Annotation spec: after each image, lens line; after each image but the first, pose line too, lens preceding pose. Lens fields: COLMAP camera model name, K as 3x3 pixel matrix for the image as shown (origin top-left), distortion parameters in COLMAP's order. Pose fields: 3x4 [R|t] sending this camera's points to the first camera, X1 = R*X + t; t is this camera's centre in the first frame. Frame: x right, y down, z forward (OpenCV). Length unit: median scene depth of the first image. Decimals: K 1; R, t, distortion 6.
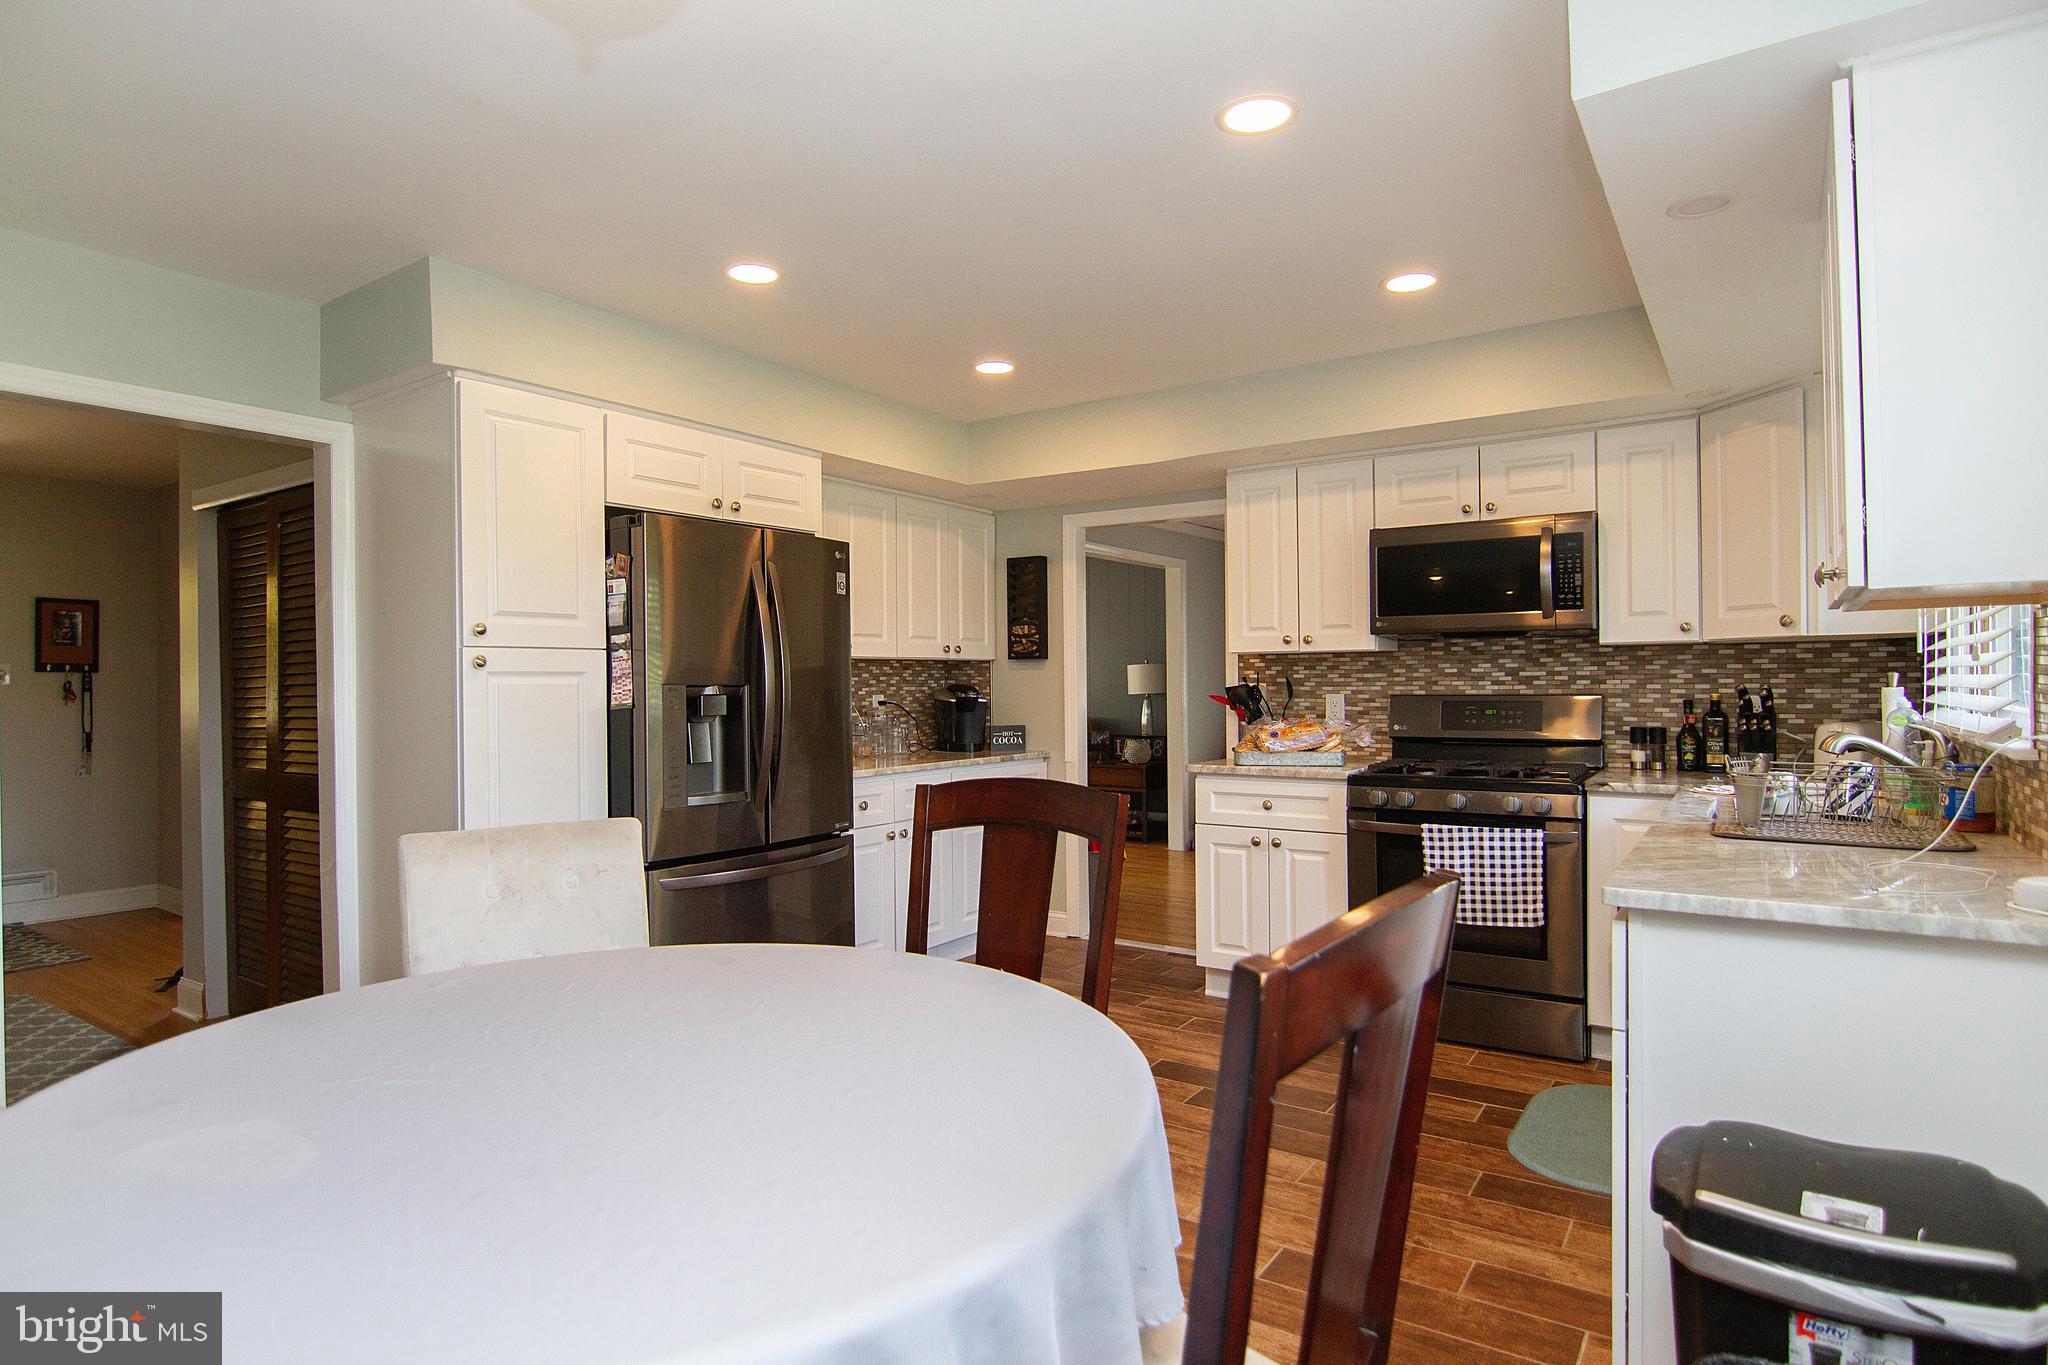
lens RADIAL K [[1153.5, 0, 1018.4], [0, 1153.5, 684.8], [0, 0, 1]] dist [-0.003424, -0.004070]
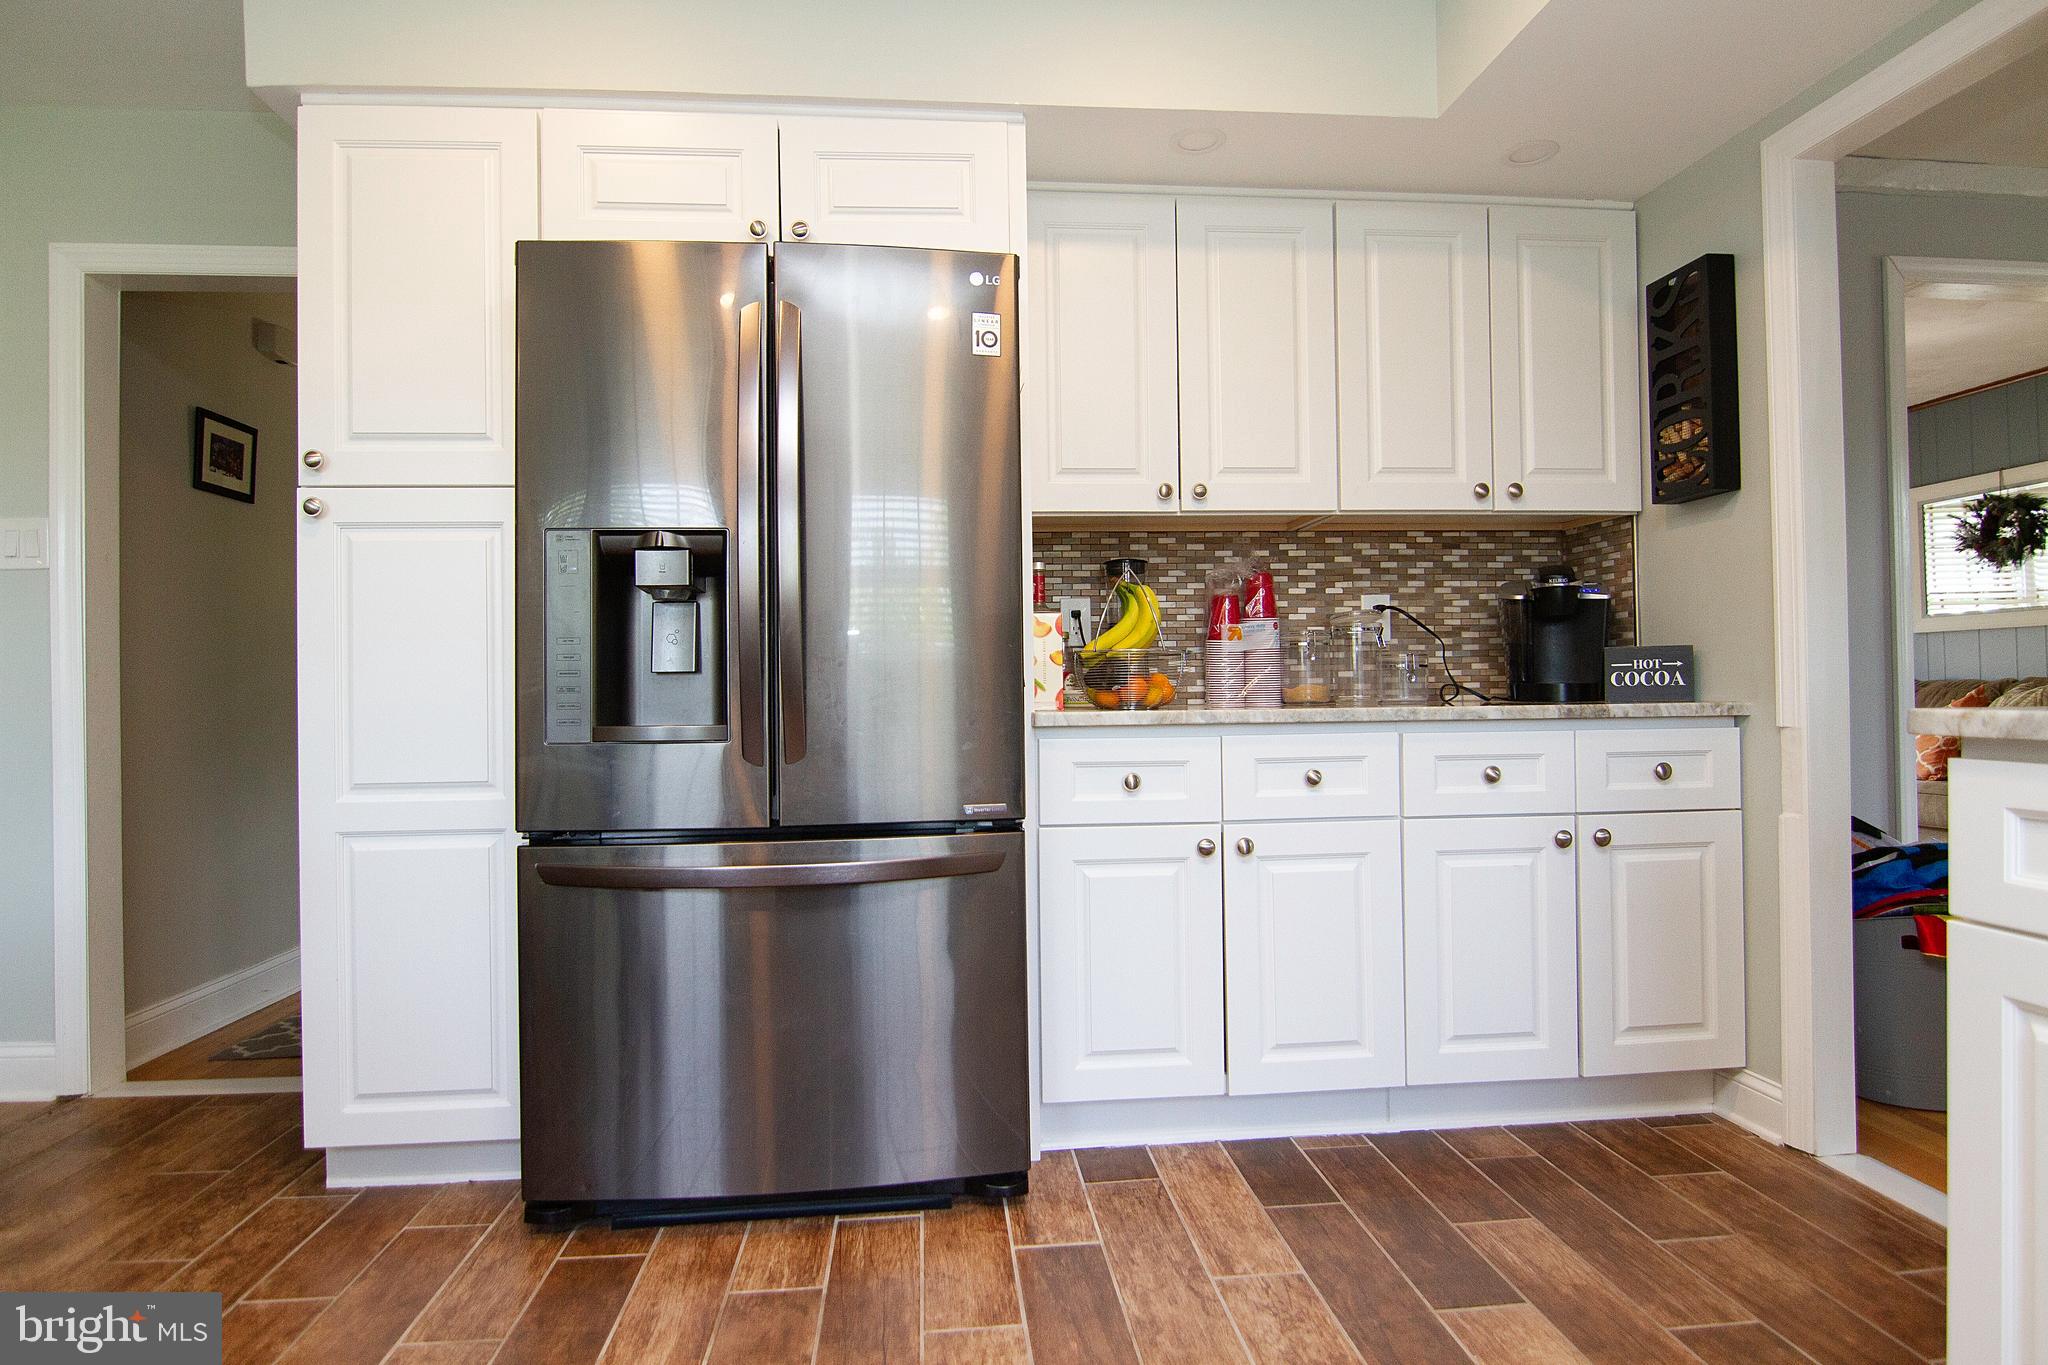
lens RADIAL K [[1153.5, 0, 1022.1], [0, 1153.5, 692.7], [0, 0, 1]] dist [-0.003424, -0.004070]
pose [[0.640396, 0.000112, -0.768045, 0.185075], [0.006809, 0.999960, 0.005823, 0.049575], [0.768015, -0.008959, 0.640369, 0.514436]]
